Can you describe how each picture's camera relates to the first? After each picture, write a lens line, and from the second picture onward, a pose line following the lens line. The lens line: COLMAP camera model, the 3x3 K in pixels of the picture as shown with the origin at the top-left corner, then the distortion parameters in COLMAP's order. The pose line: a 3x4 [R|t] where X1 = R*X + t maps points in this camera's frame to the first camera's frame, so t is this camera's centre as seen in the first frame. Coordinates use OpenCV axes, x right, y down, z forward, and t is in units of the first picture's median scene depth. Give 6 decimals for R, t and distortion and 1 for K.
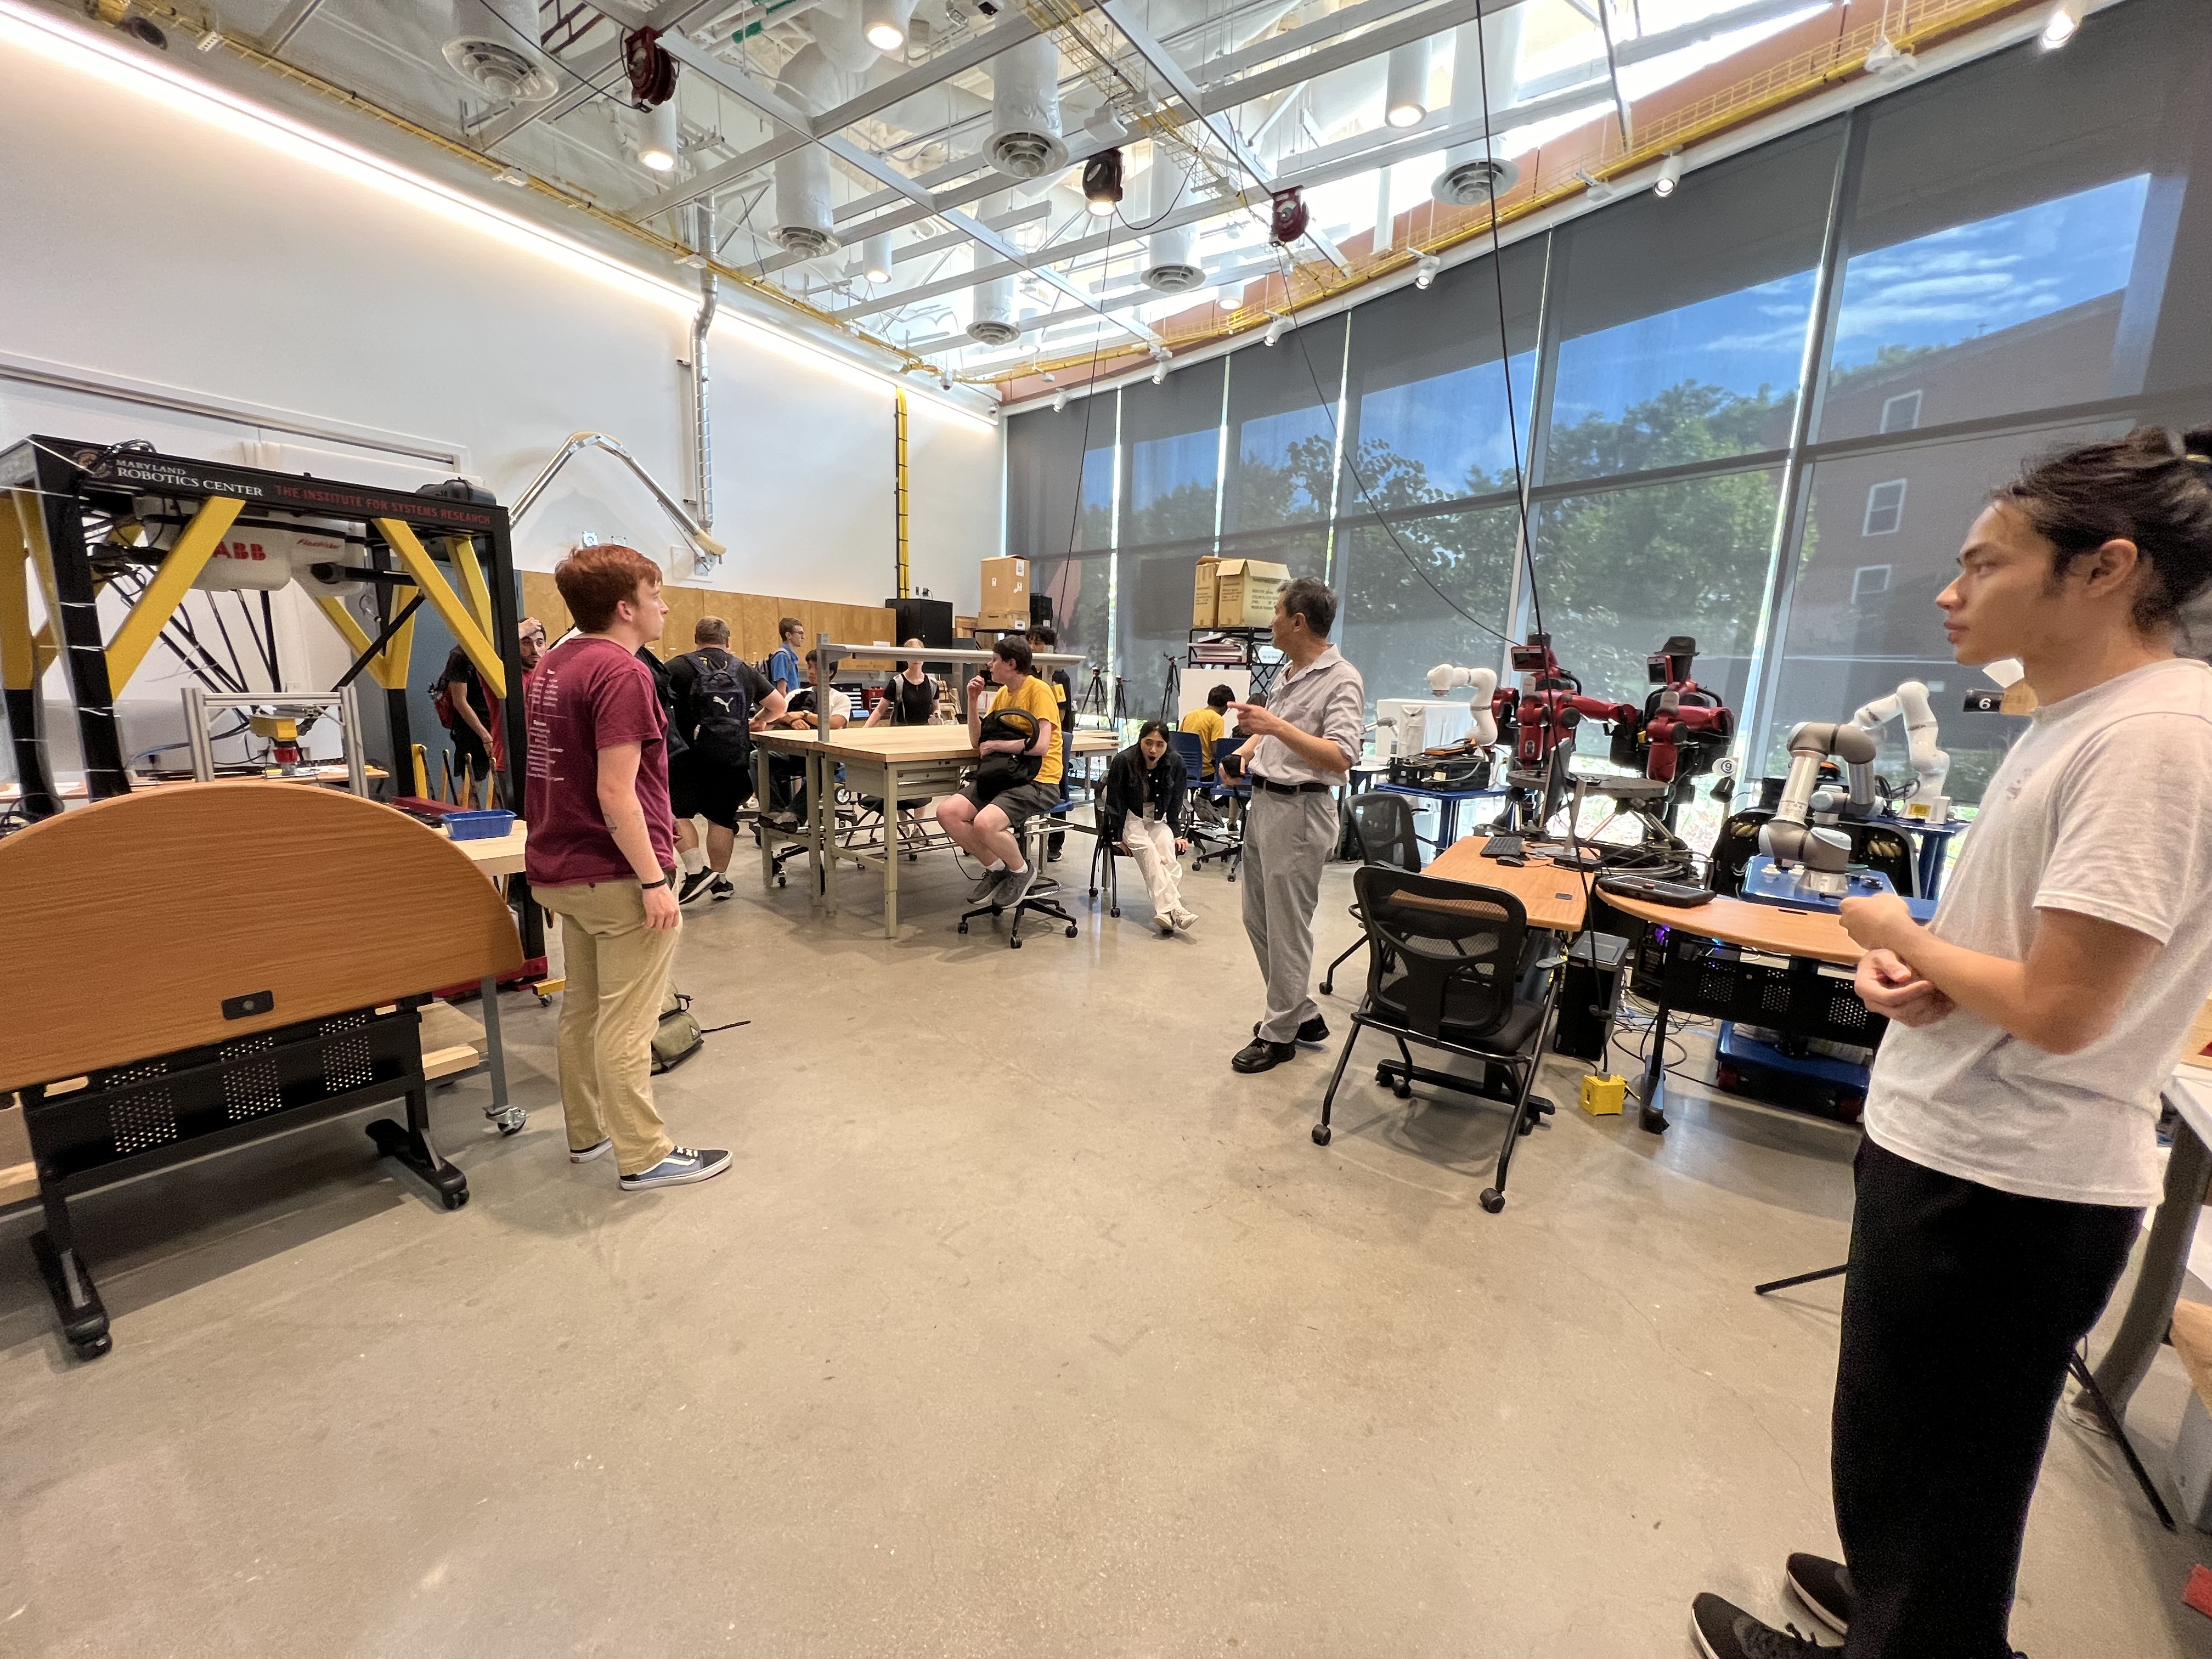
lens RADIAL K [[894.1, 0, 1106.0], [0, 894.1, 829.5], [0, 0, 1]] dist [0.023912, -0.000044]
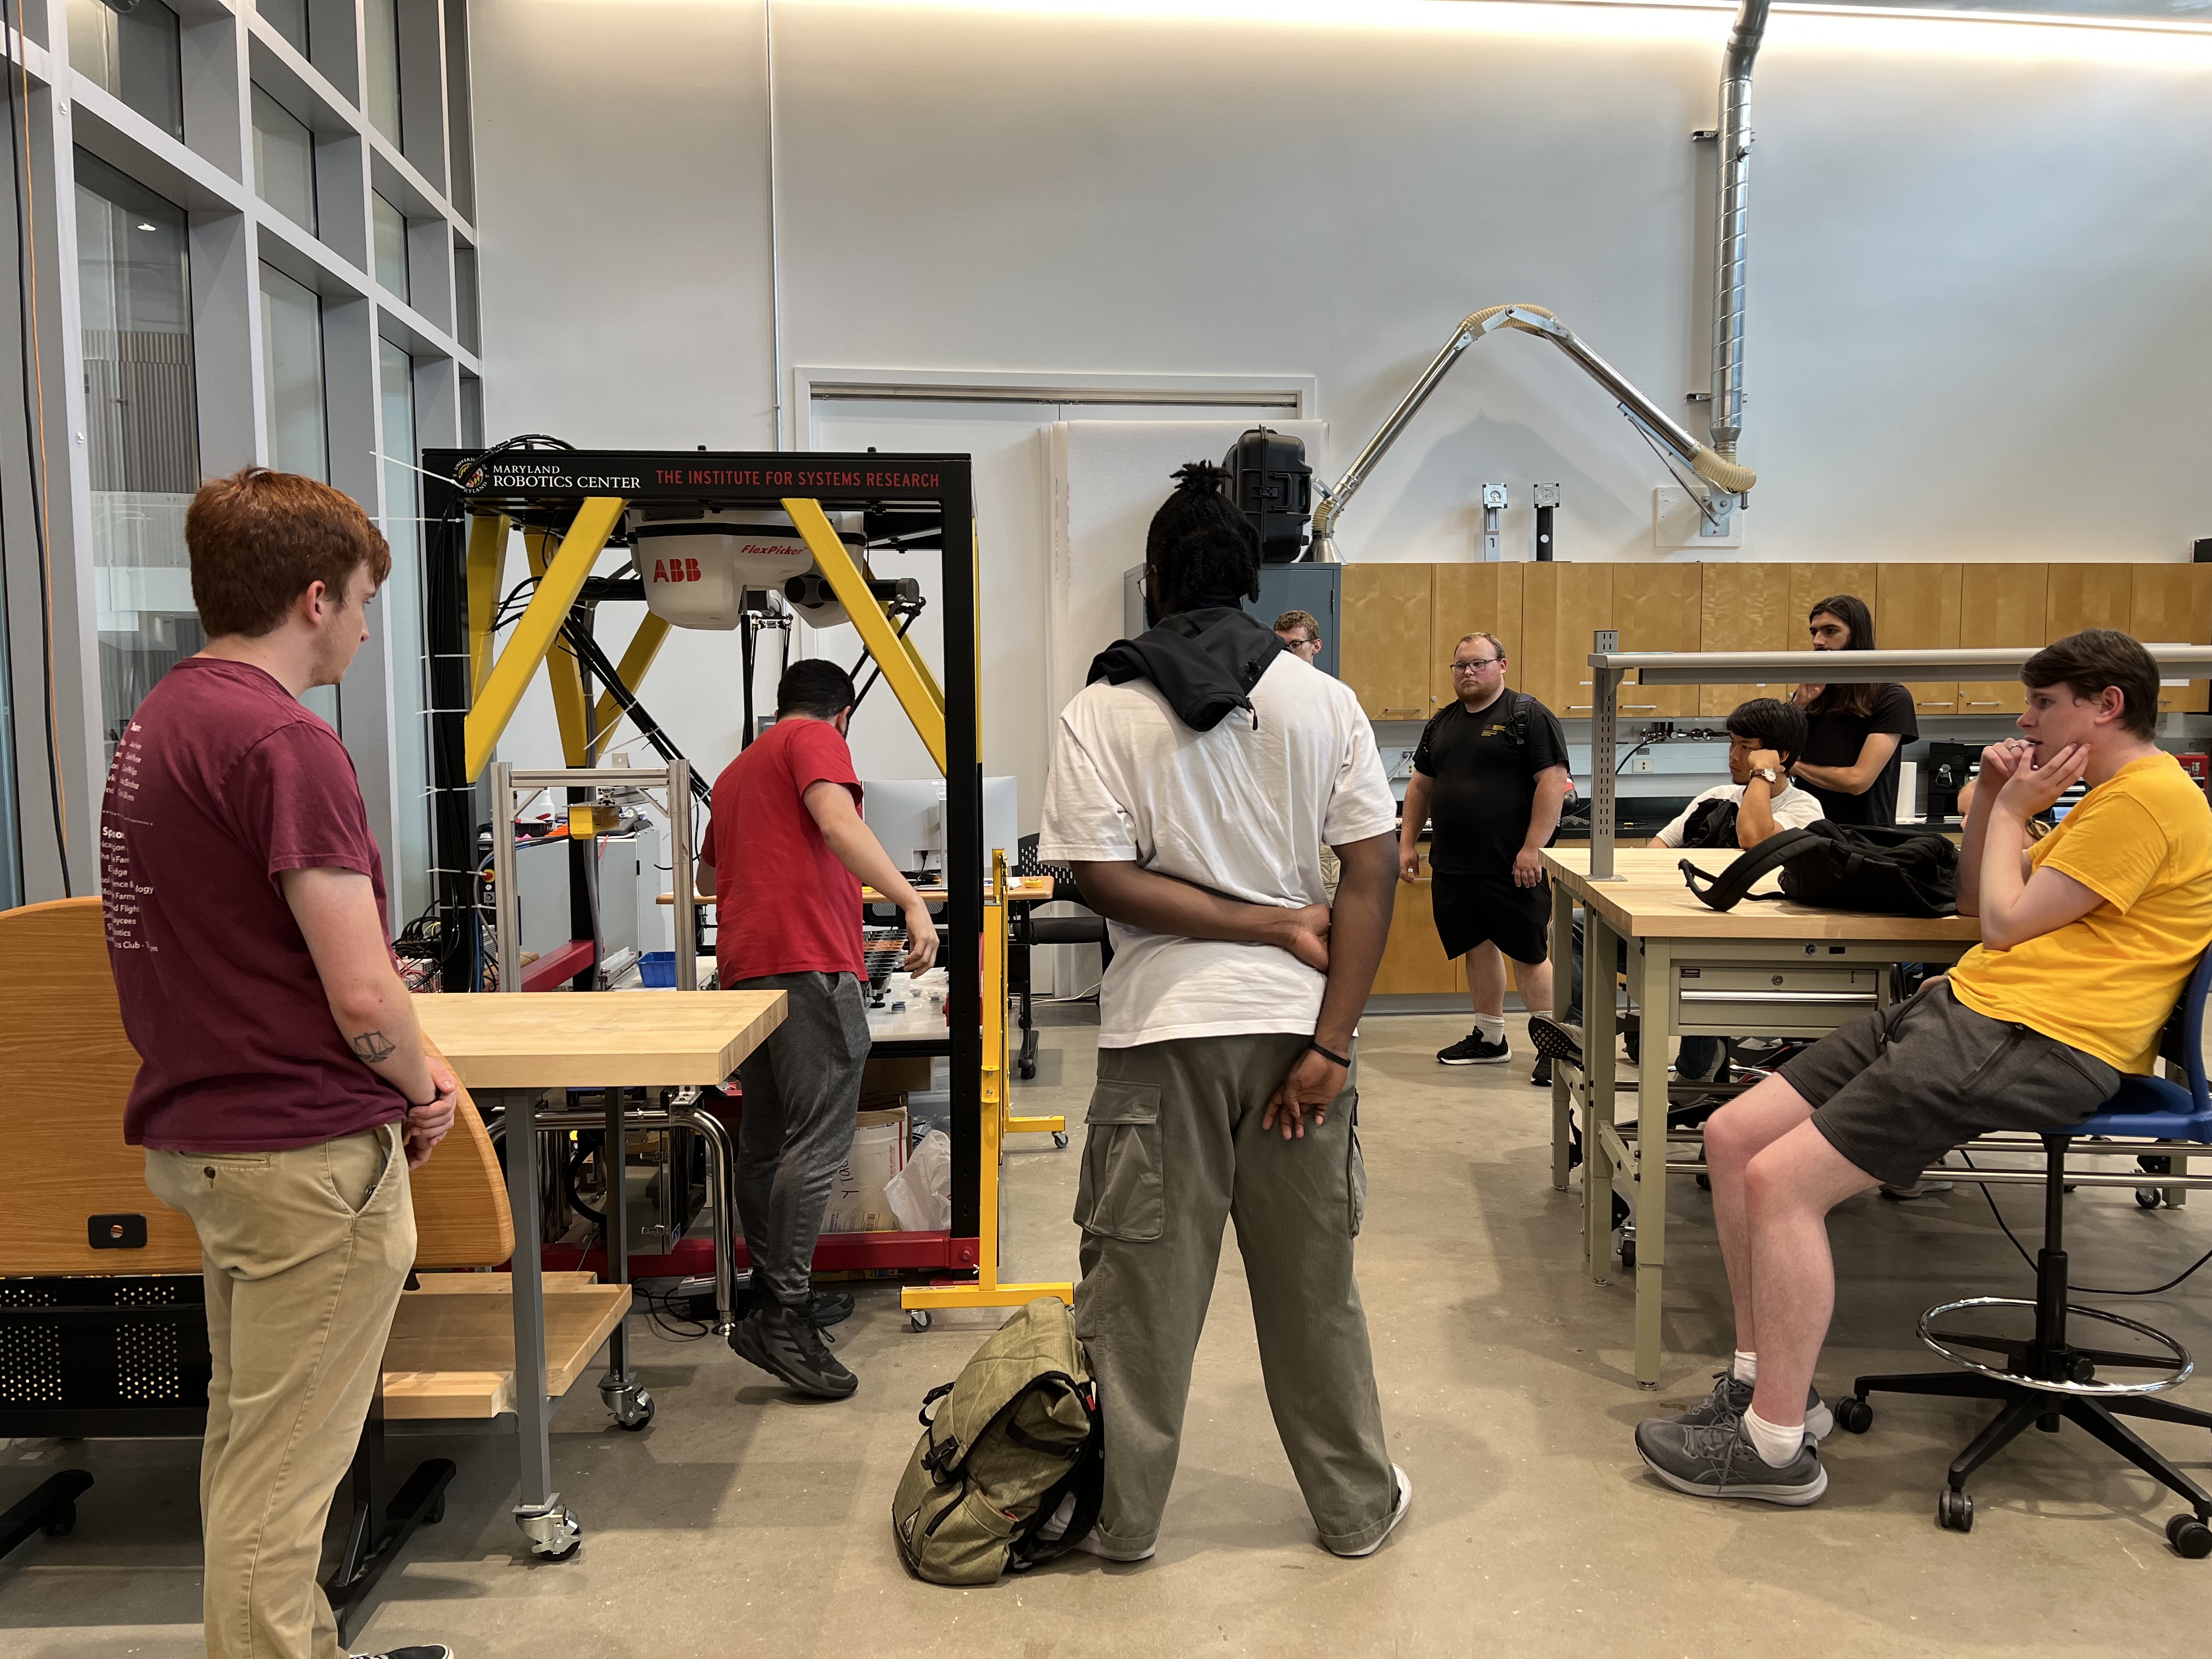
lens RADIAL K [[1679.6, 0, 1095.7], [0, 1679.6, 842.2], [0, 0, 1]] dist [0.090799, -0.093530]
pose [[0.621237, 0.037940, -0.782704, 0.118411], [-0.118275, 0.991924, -0.045793, -0.033279], [0.774646, 0.121023, 0.620708, 0.203095]]
